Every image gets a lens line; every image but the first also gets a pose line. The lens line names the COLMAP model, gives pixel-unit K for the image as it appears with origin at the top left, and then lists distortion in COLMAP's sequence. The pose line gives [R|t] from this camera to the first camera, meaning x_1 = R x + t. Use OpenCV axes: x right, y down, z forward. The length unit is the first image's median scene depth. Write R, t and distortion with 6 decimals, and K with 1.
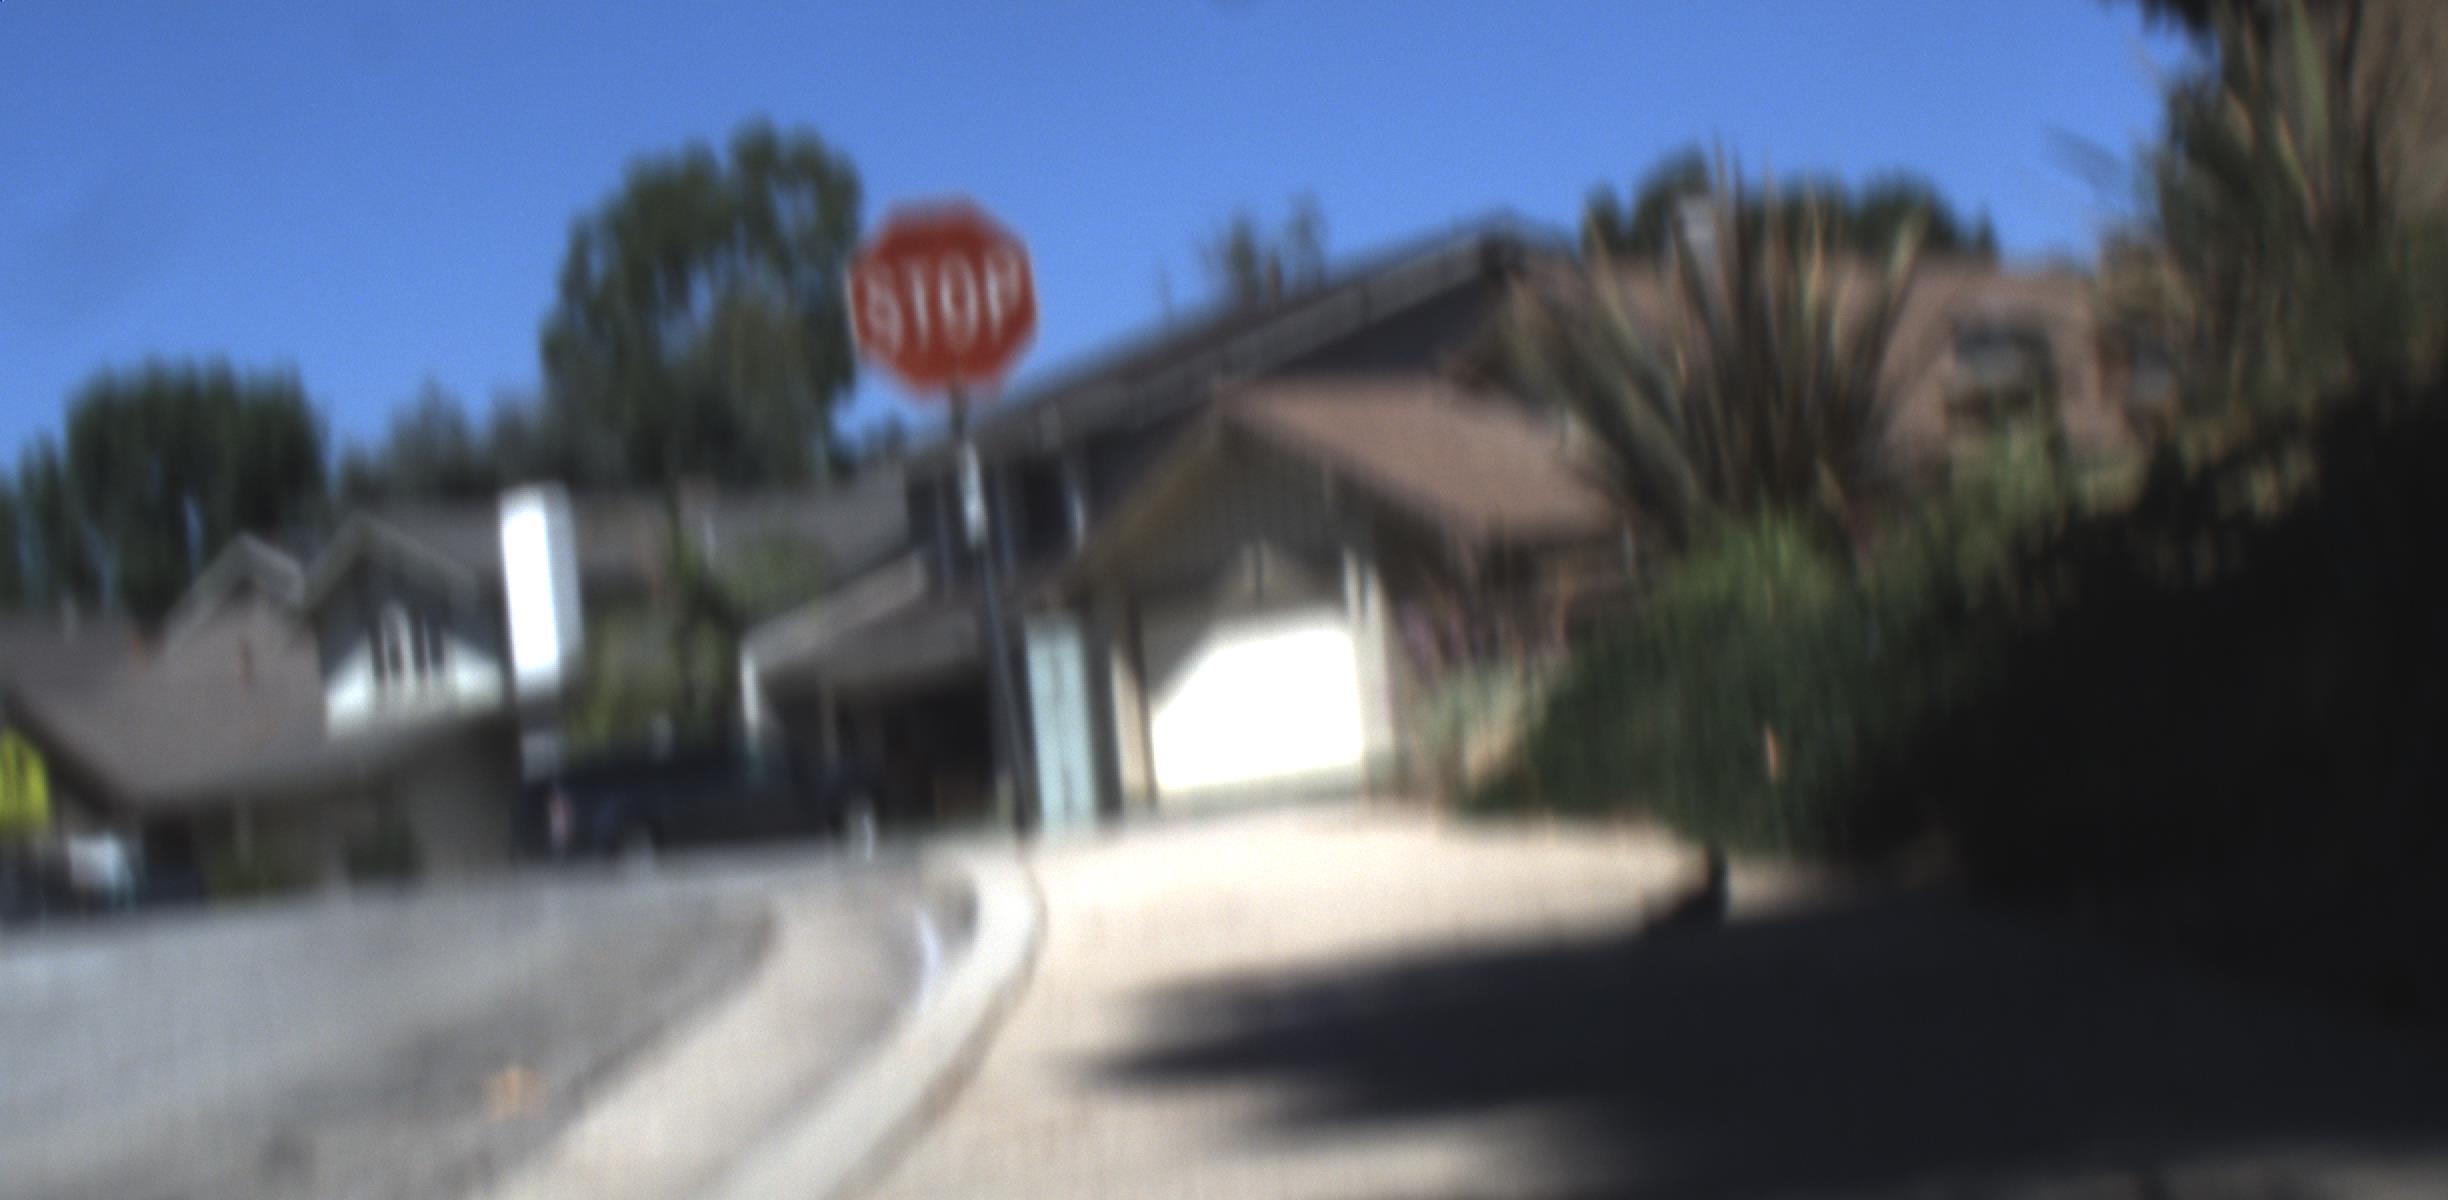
lens RADIAL K [[5419.7, 0, 1218.8], [0, 5419.7, 609.4], [0, 0, 1]] dist [-0.007245, 0.000000]
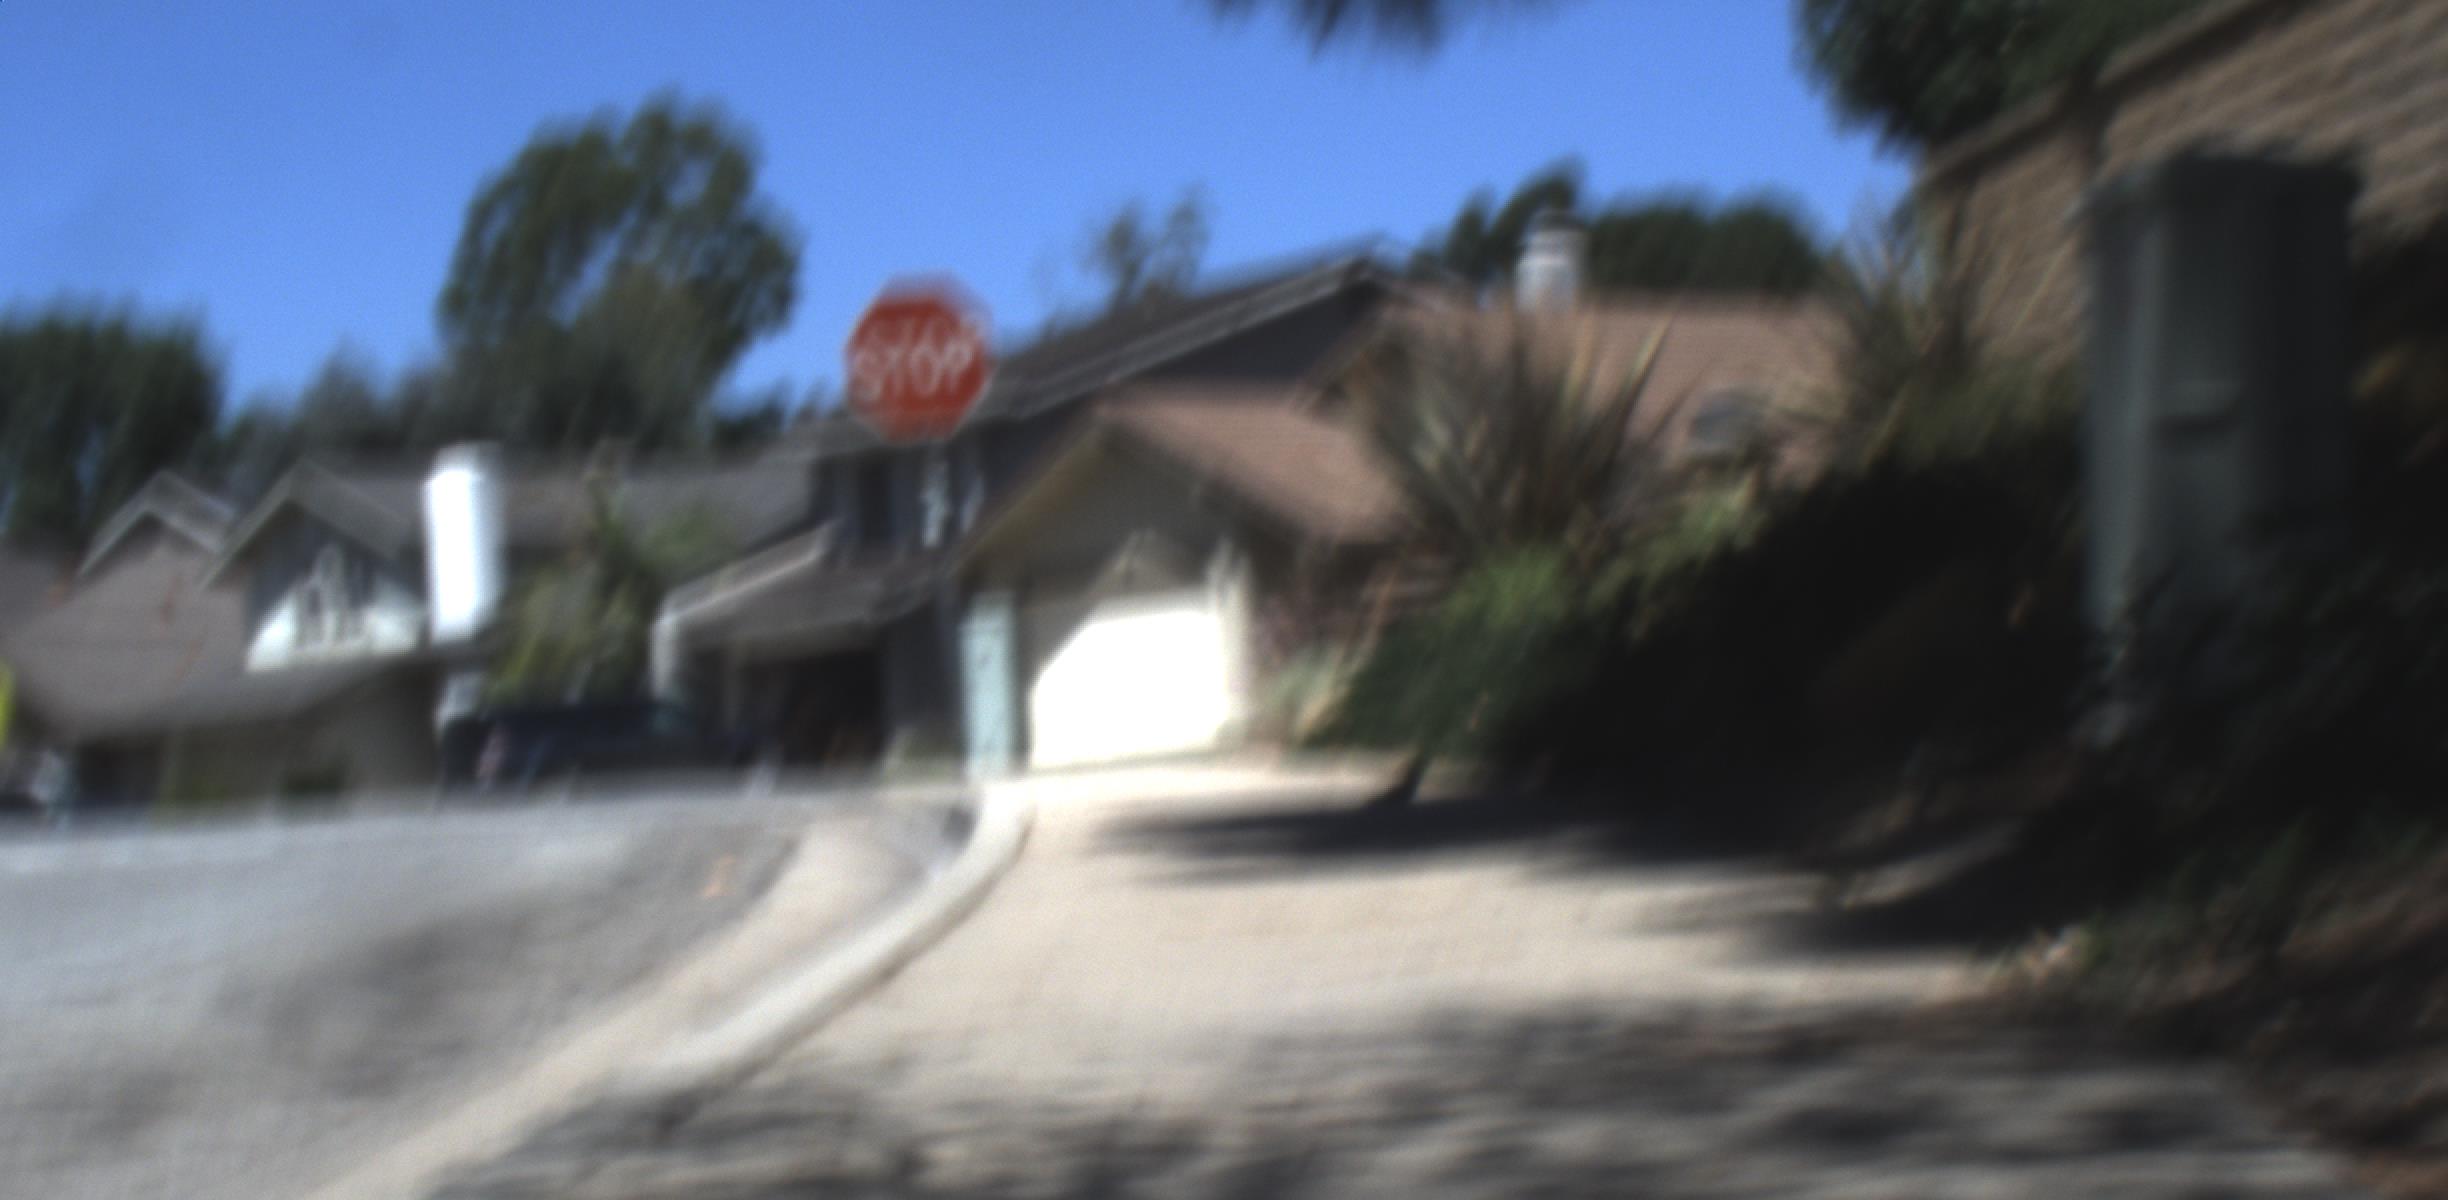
lens RADIAL K [[5419.7, 0, 1226.9], [0, 5419.7, 595.5], [0, 0, 1]] dist [-0.007245, 0.000000]
pose [[0.998809, 0.040591, 0.027079, -0.002972], [-0.040629, 0.999174, 0.000872, -0.001200], [-0.027022, -0.001972, 0.999633, -0.101014]]
